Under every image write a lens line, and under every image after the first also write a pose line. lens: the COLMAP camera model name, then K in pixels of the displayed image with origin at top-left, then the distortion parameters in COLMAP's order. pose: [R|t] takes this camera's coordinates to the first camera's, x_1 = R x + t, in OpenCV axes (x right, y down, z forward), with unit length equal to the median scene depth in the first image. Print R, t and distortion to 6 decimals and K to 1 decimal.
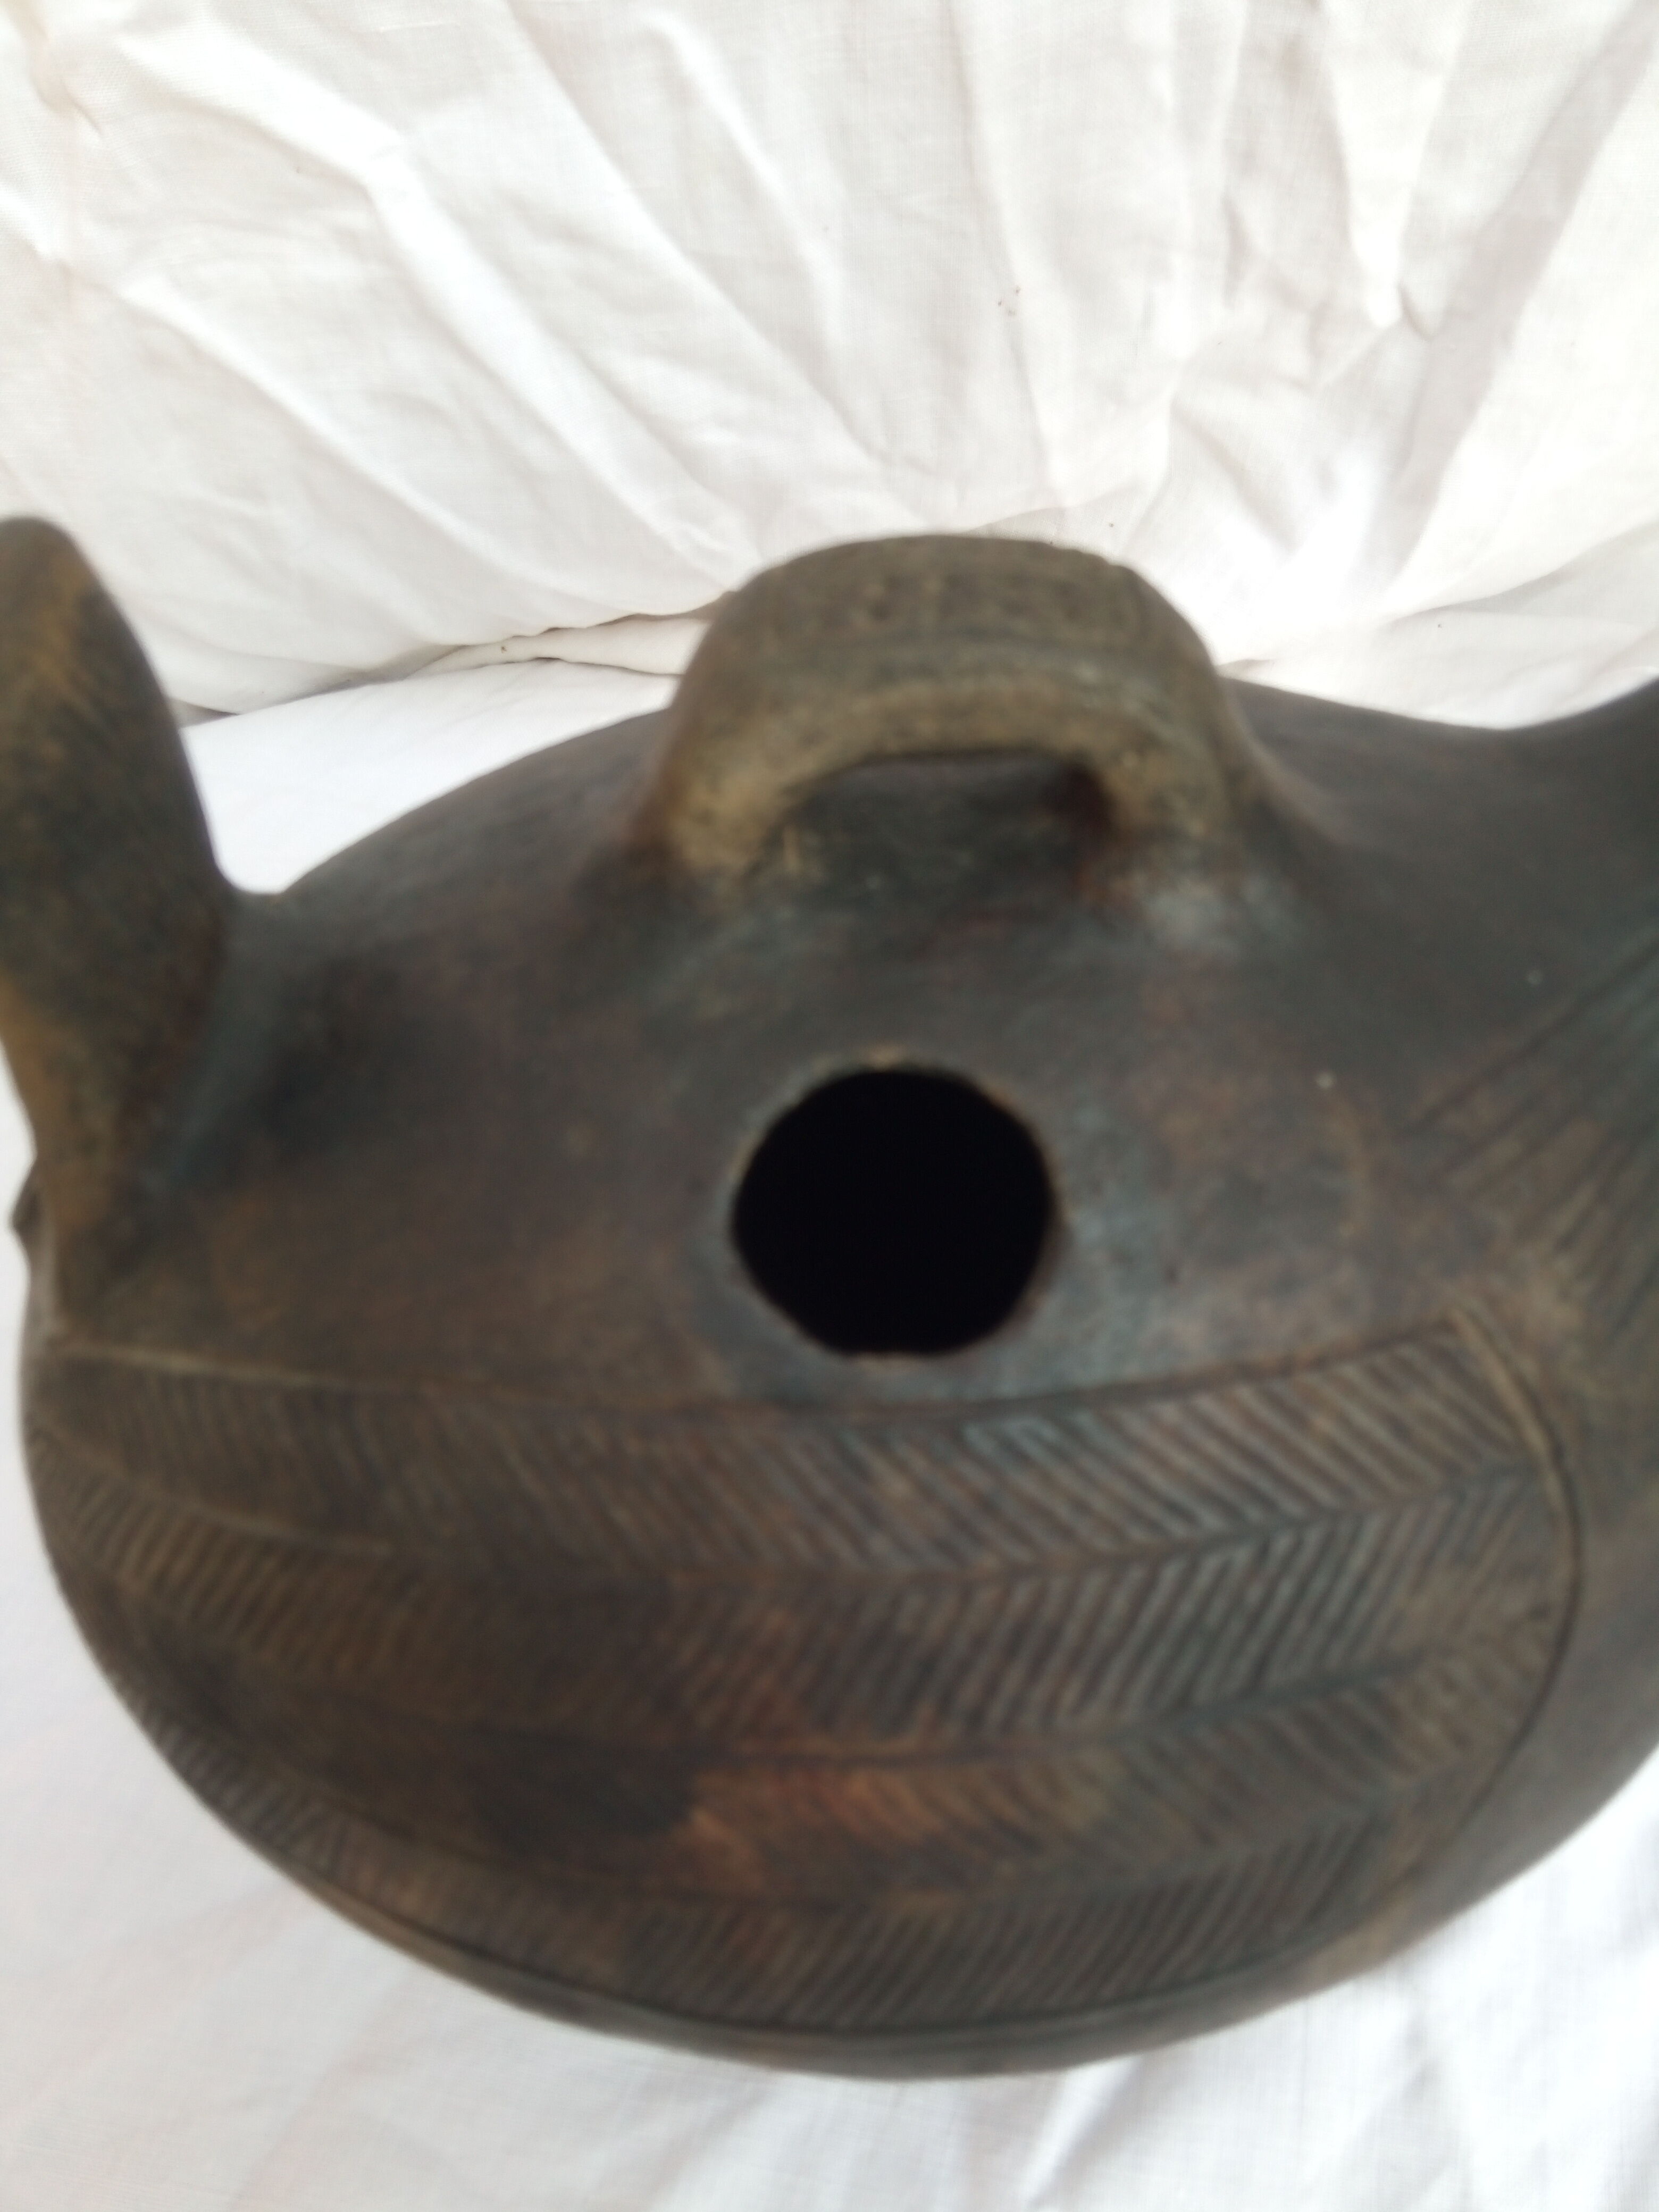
lens RADIAL K [[1562.6, 0, 786.9], [0, 1562.6, 969.2], [0, 0, 1]] dist [0.001509, -0.029994]
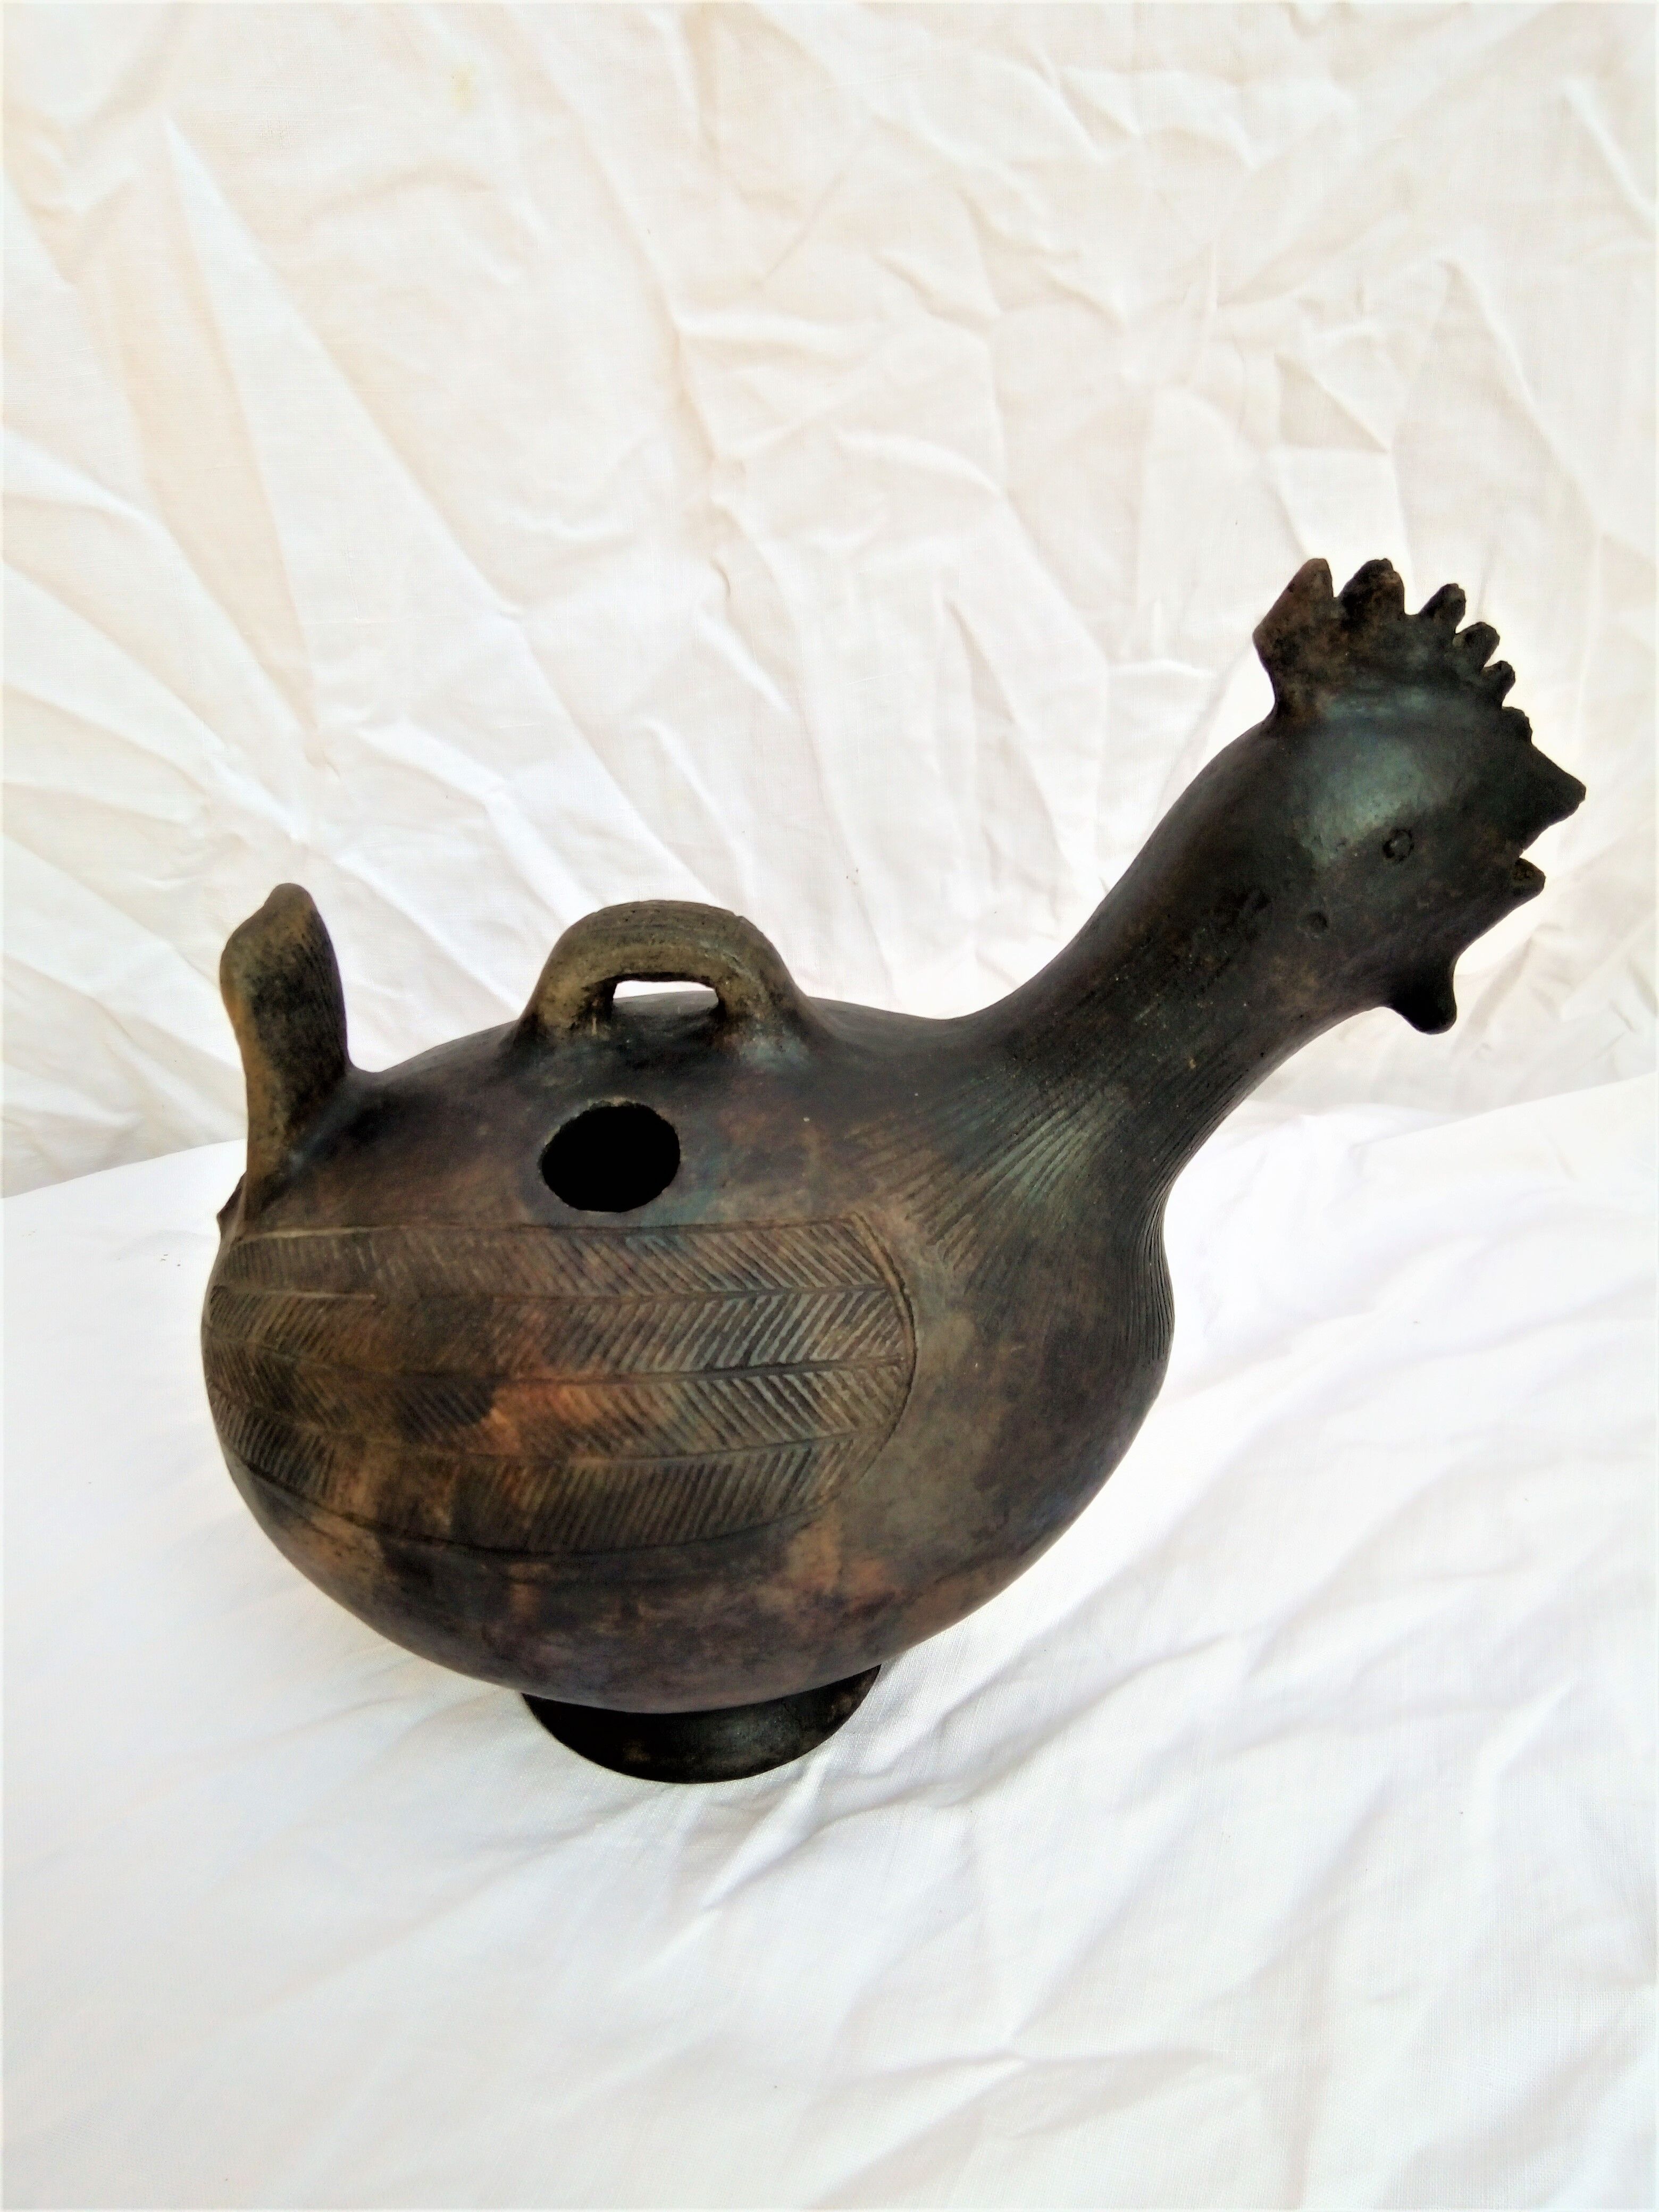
lens RADIAL K [[1580.5, 0, 831.4], [0, 1580.5, 1090.2], [0, 0, 1]] dist [-0.006357, -0.034099]
pose [[0.997351, 0.039596, -0.061011, 0.529824], [-0.057494, 0.942967, -0.327884, 0.802227], [0.044548, 0.330523, 0.942746, -1.219427]]
